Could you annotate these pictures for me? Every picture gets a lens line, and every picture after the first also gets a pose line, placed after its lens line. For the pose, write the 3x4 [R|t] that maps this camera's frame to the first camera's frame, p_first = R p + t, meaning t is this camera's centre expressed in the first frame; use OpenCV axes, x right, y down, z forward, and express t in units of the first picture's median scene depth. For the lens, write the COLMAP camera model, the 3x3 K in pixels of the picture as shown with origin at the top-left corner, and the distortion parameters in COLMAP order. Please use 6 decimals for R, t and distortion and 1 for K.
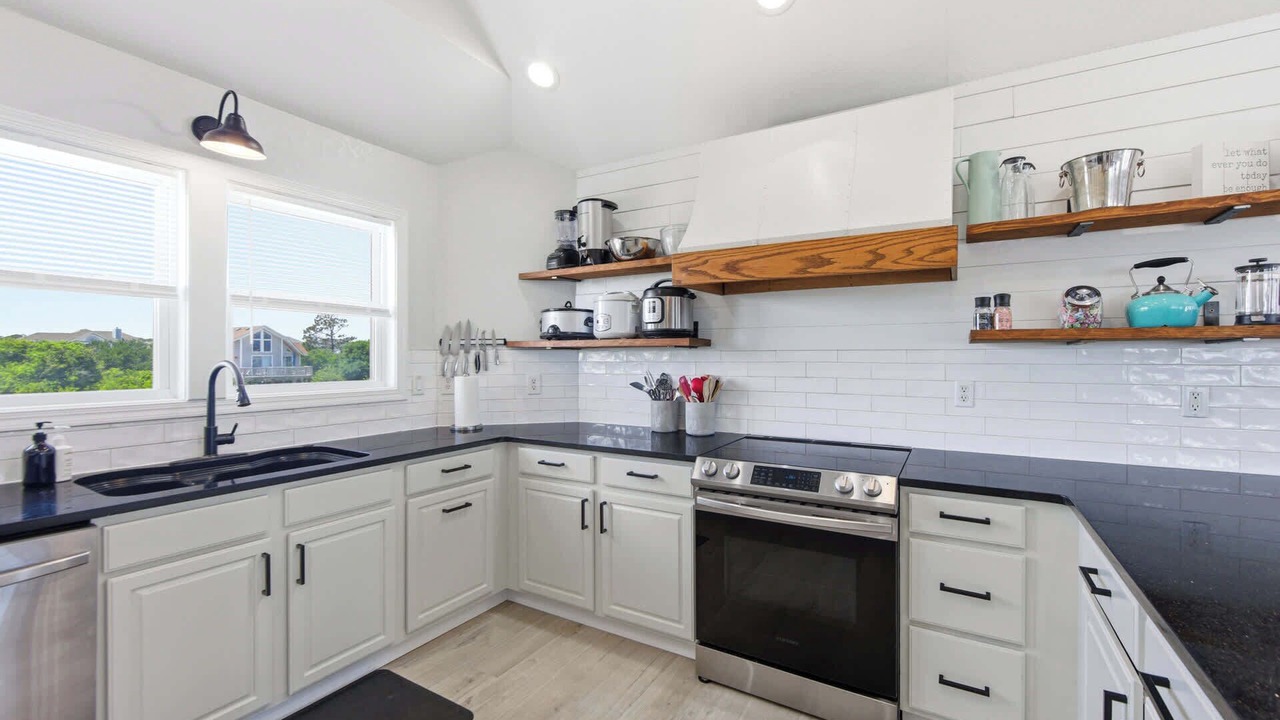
lens RADIAL K [[515.5, 0, 658.2], [0, 515.5, 358.7], [0, 0, 1]] dist [-0.006223, -0.000250]
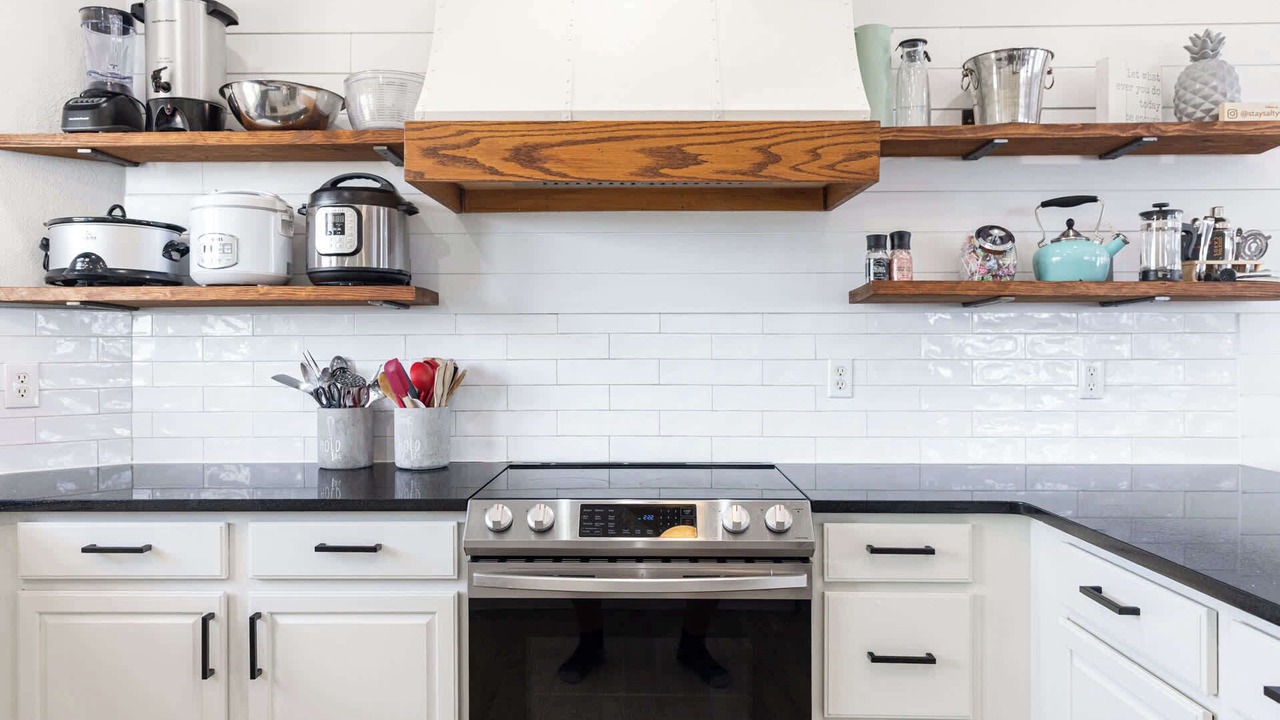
lens RADIAL K [[883.8, 0, 627.1], [0, 883.8, 357.0], [0, 0, 1]] dist [0.004774, -0.009408]
pose [[0.879274, -0.002525, 0.476310, -0.194975], [0.003283, 0.999994, -0.000759, 0.037293], [-0.476306, 0.002231, 0.879277, 0.098113]]
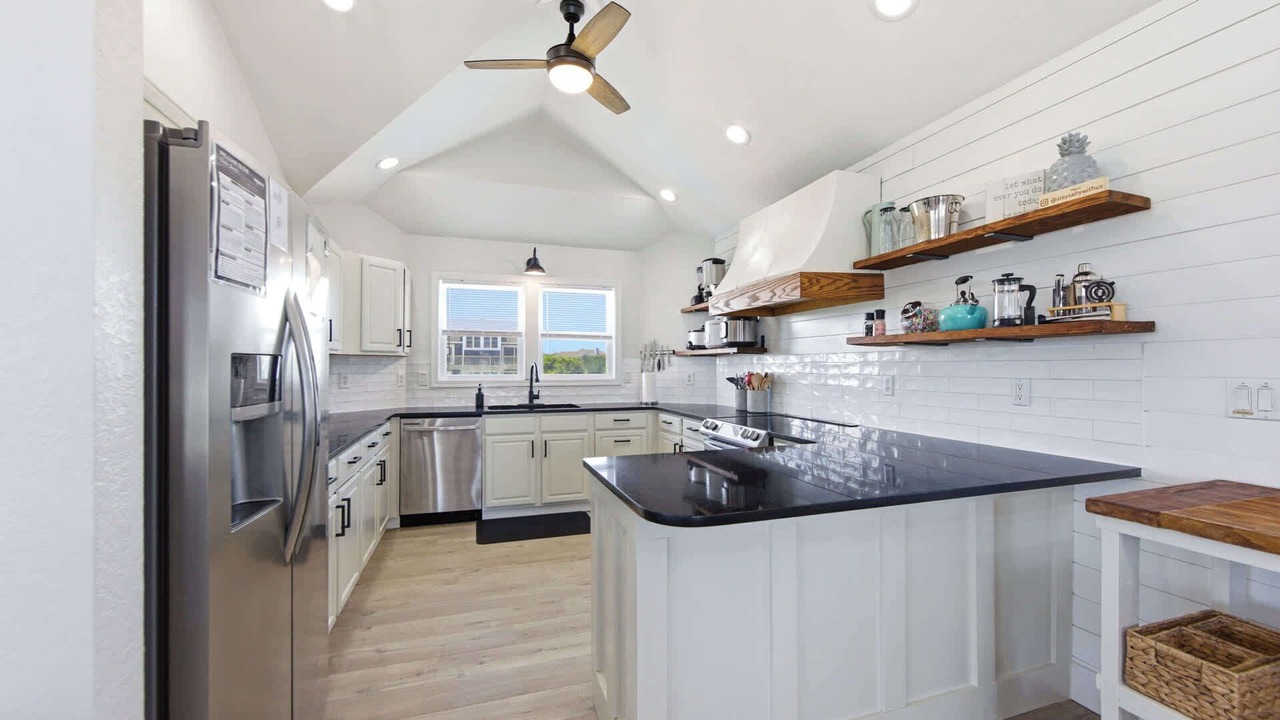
lens RADIAL K [[505.5, 0, 636.0], [0, 505.5, 362.3], [0, 0, 1]] dist [-0.008949, -0.000058]
pose [[0.742456, -0.007087, -0.669858, 0.903964], [-0.000417, 0.999939, -0.011041, 0.022834], [0.669895, 0.008477, 0.742408, -0.346376]]
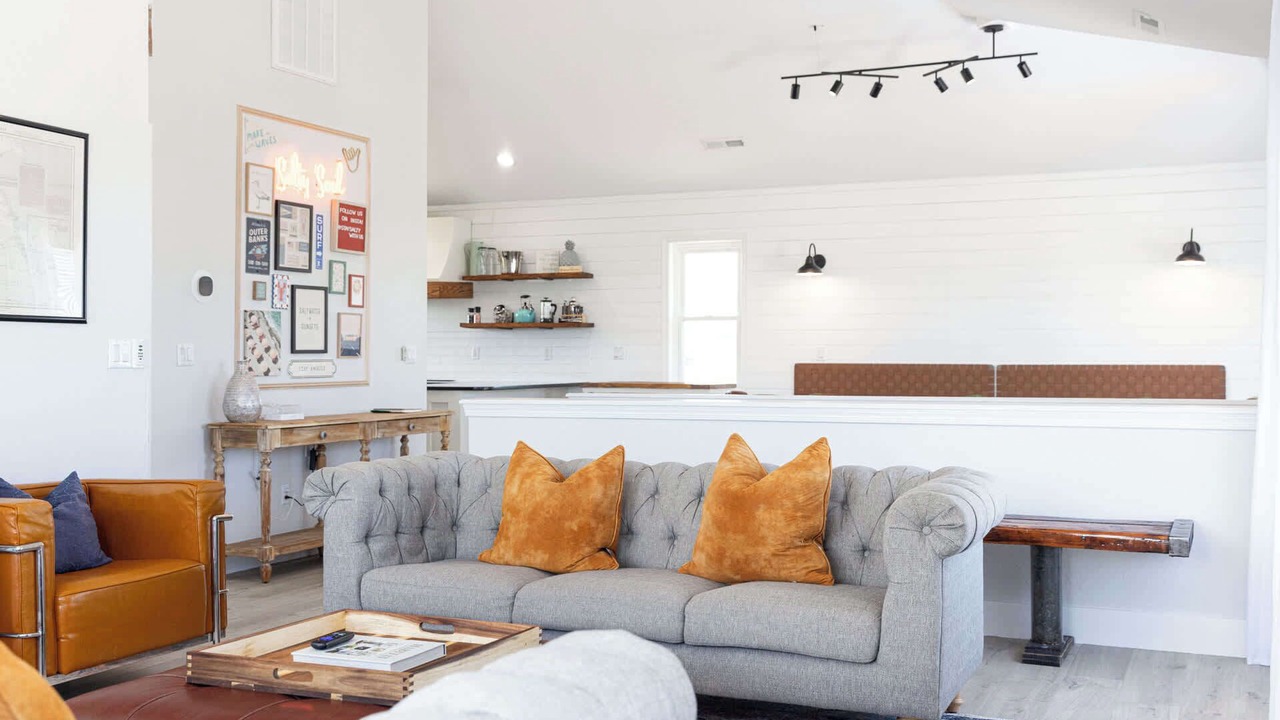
lens RADIAL K [[1332.5, 0, 633.0], [0, 1332.5, 355.0], [0, 0, 1]] dist [0.011487, 0.000000]
pose [[0.993996, 0.000582, 0.109412, 0.590916], [-0.000586, 1.000000, -0.000001, 0.070959], [-0.109412, -0.000063, 0.993997, -4.096542]]
